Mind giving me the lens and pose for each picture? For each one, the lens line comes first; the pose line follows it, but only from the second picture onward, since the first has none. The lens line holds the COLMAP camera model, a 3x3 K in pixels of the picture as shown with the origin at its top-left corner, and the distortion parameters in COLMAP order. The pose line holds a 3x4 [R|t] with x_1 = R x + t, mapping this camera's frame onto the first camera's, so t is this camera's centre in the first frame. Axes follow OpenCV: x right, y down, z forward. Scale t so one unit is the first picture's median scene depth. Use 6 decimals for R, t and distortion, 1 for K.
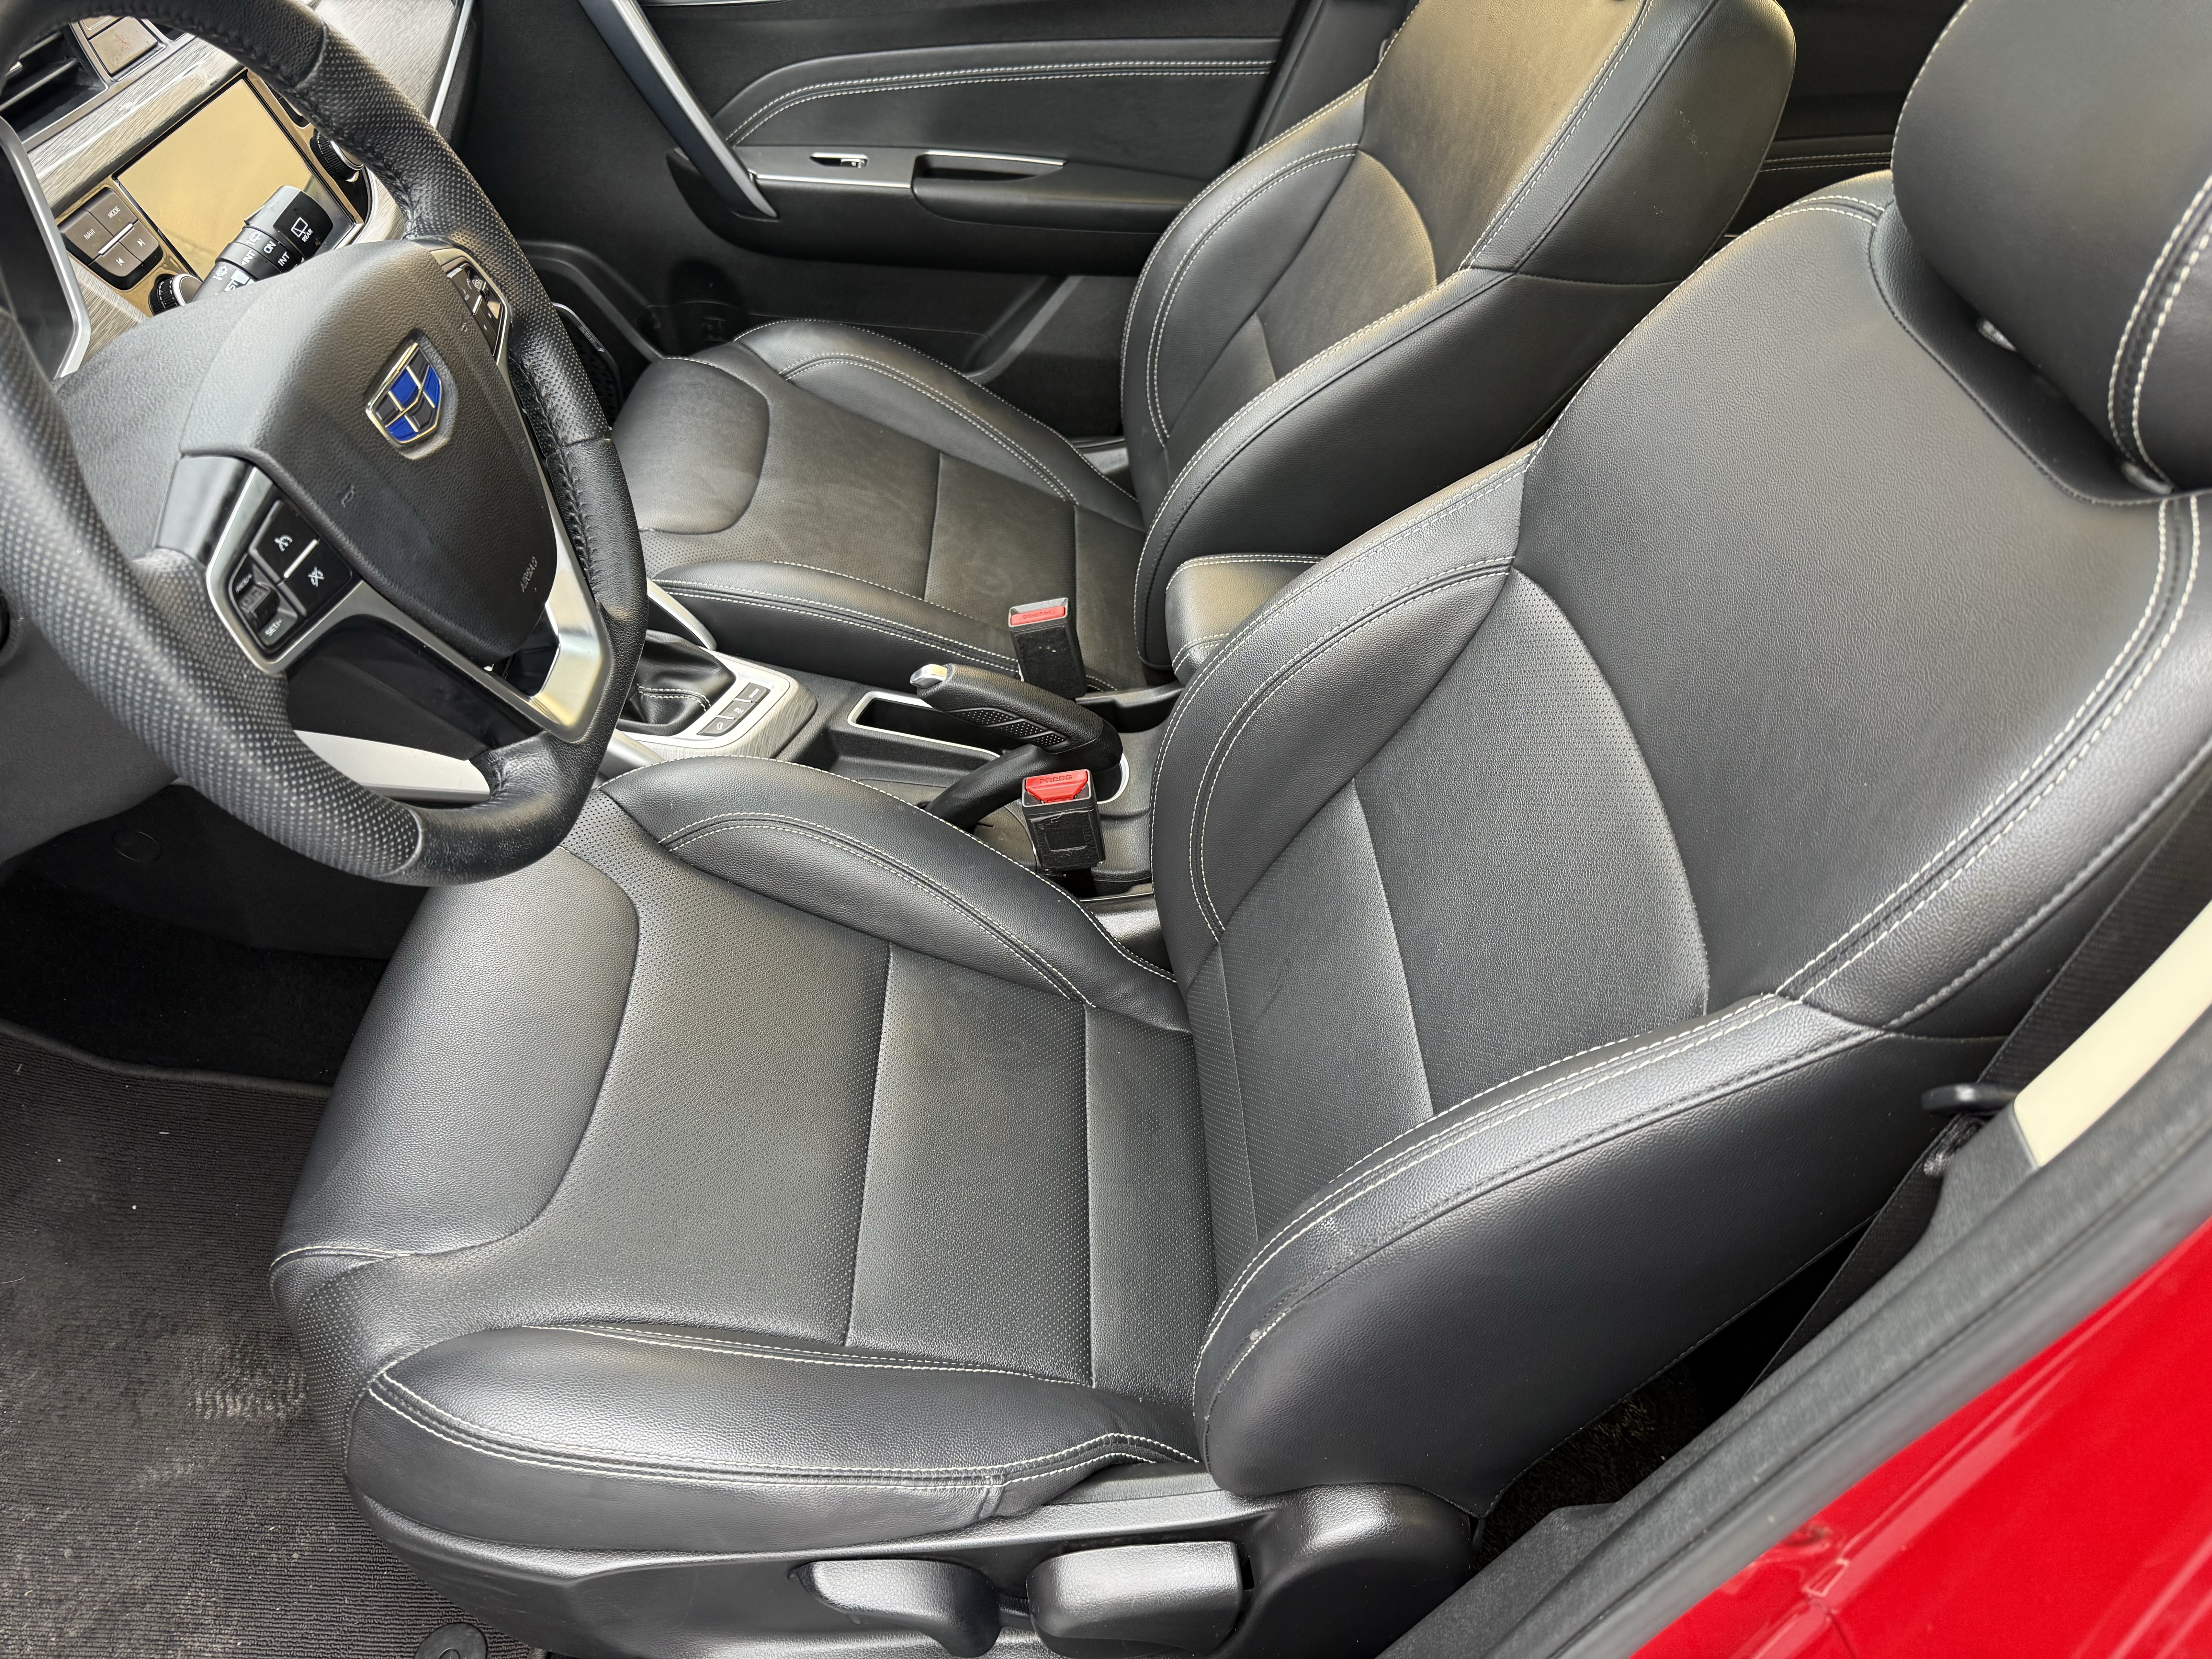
lens RADIAL K [[1563.1, 0, 1113.3], [0, 1563.1, 835.3], [0, 0, 1]] dist [0.029282, -0.034207]
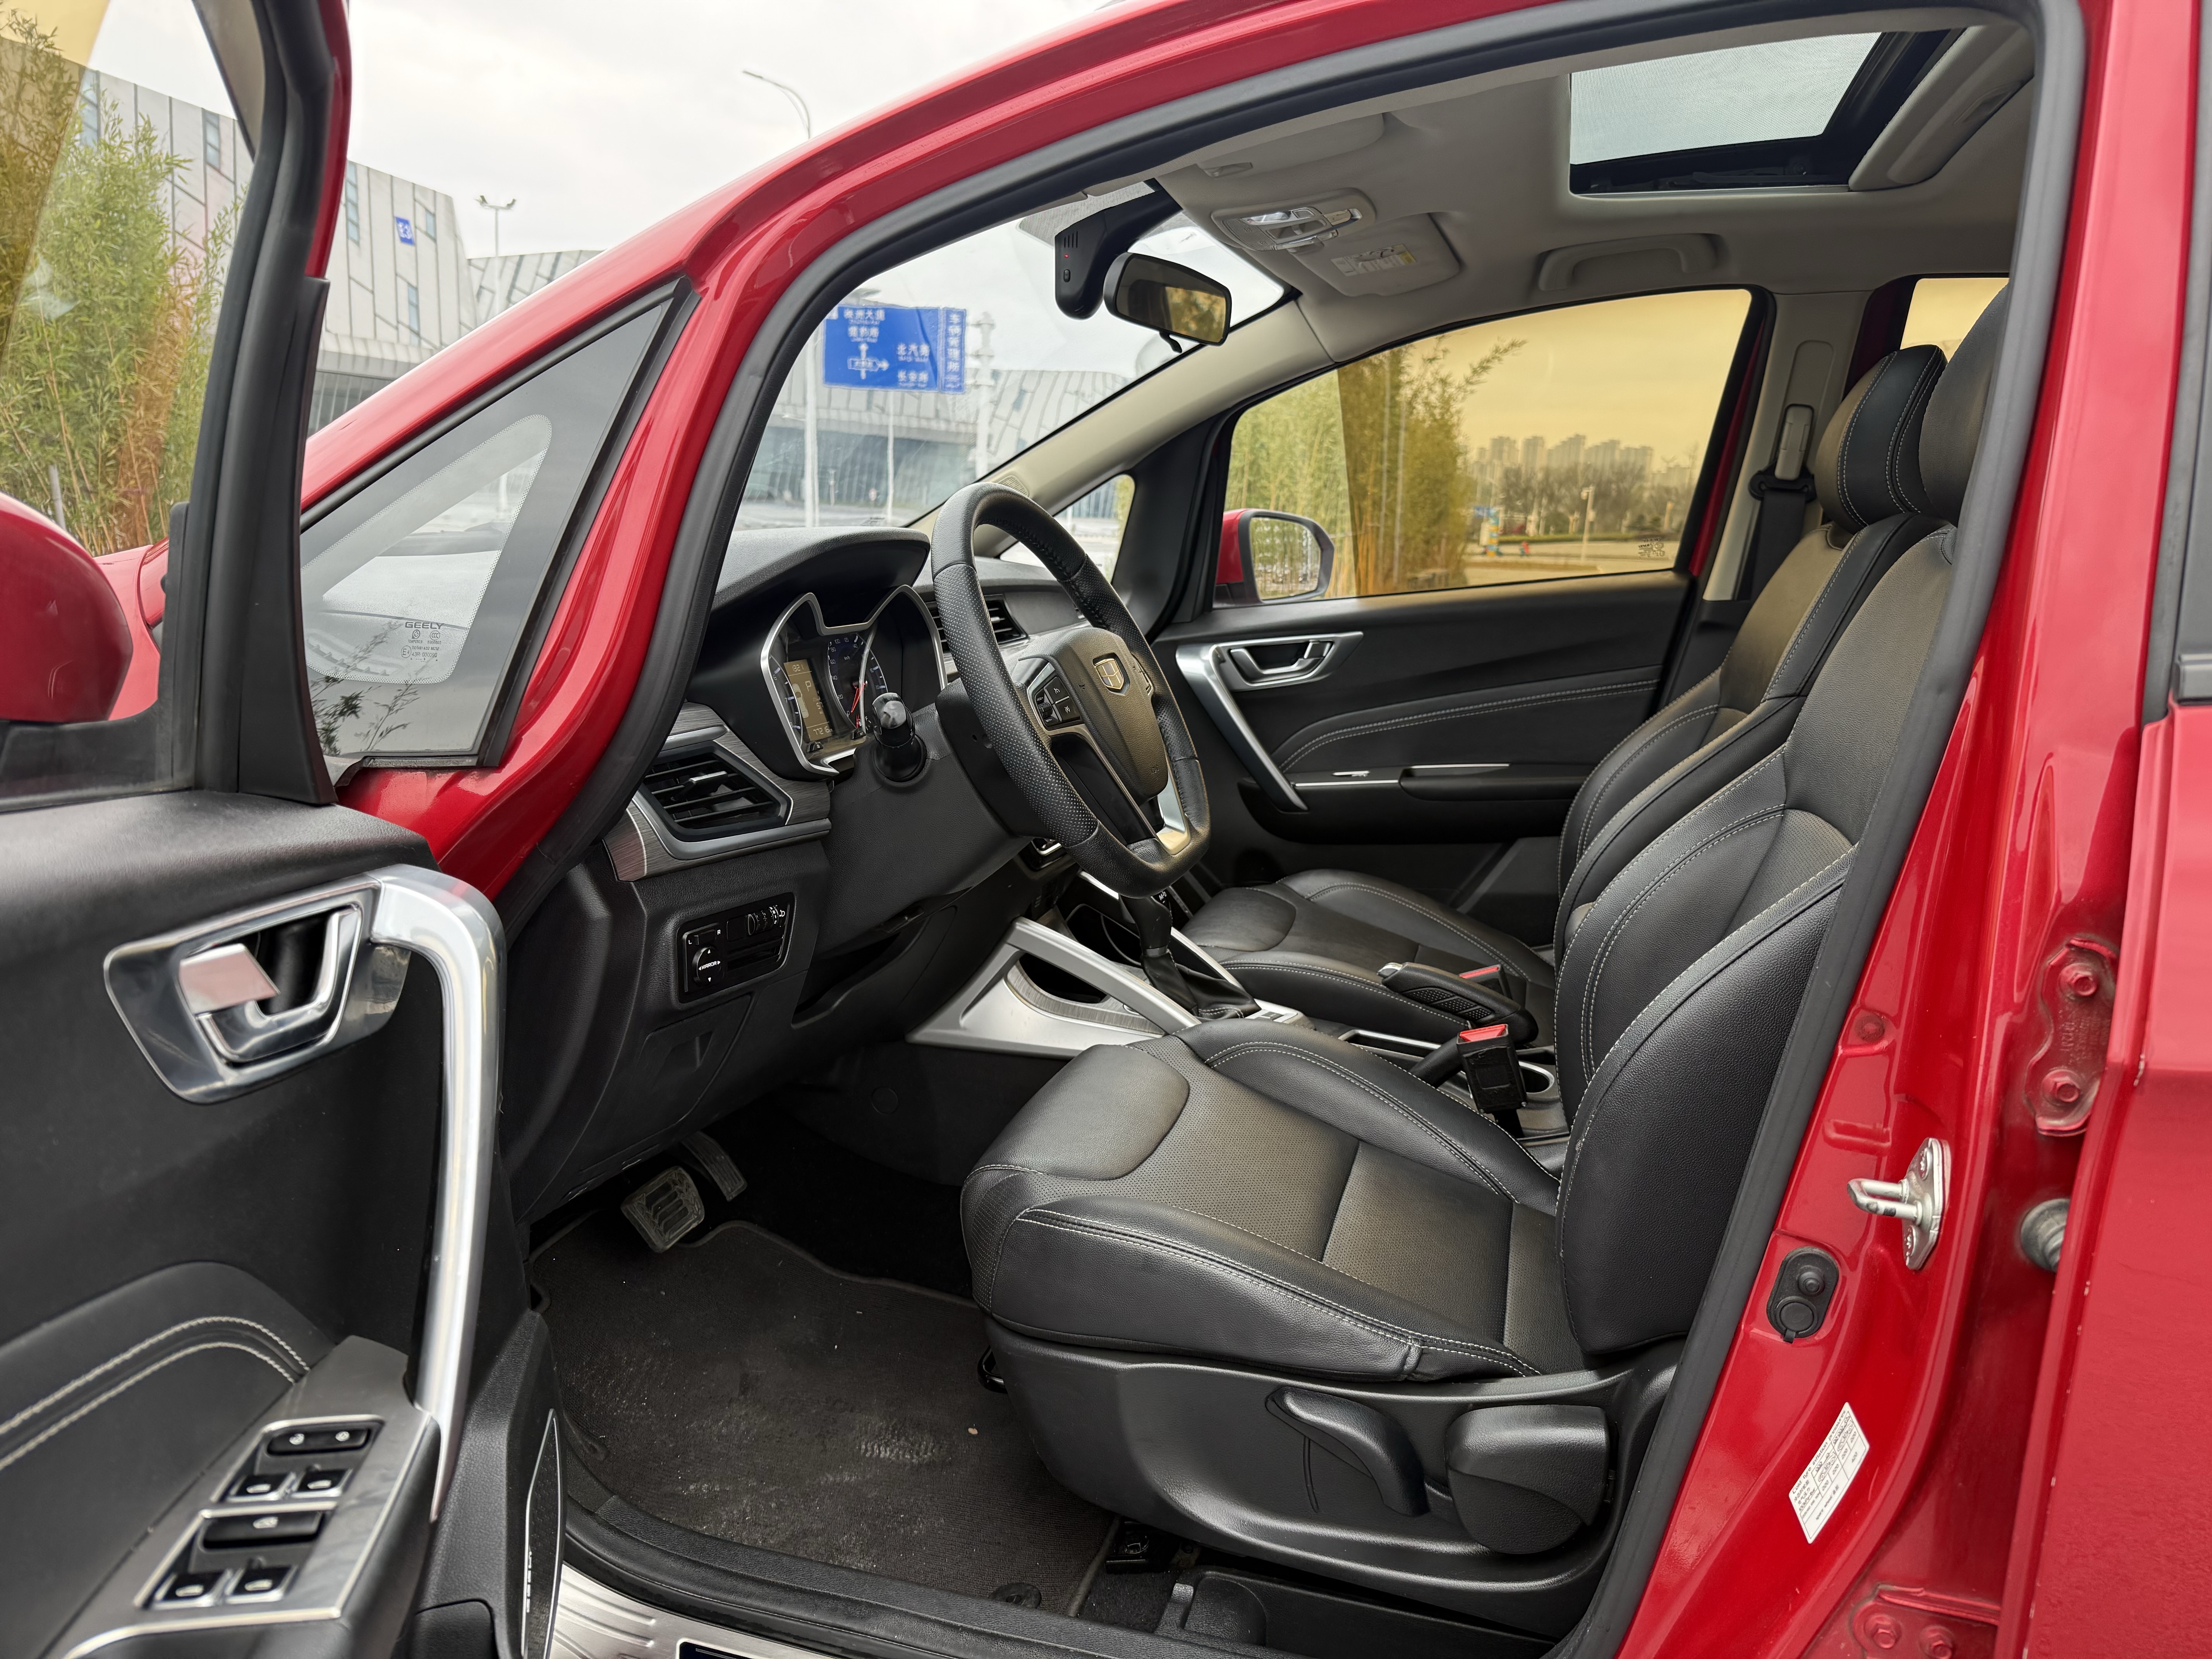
lens RADIAL K [[1563.1, 0, 1108.0], [0, 1563.1, 833.9], [0, 0, 1]] dist [0.029282, -0.034207]
pose [[0.943007, -0.080748, -0.322829, 0.107125], [-0.099985, 0.856538, -0.506307, 0.516241], [0.317398, 0.509728, 0.799647, -0.292435]]
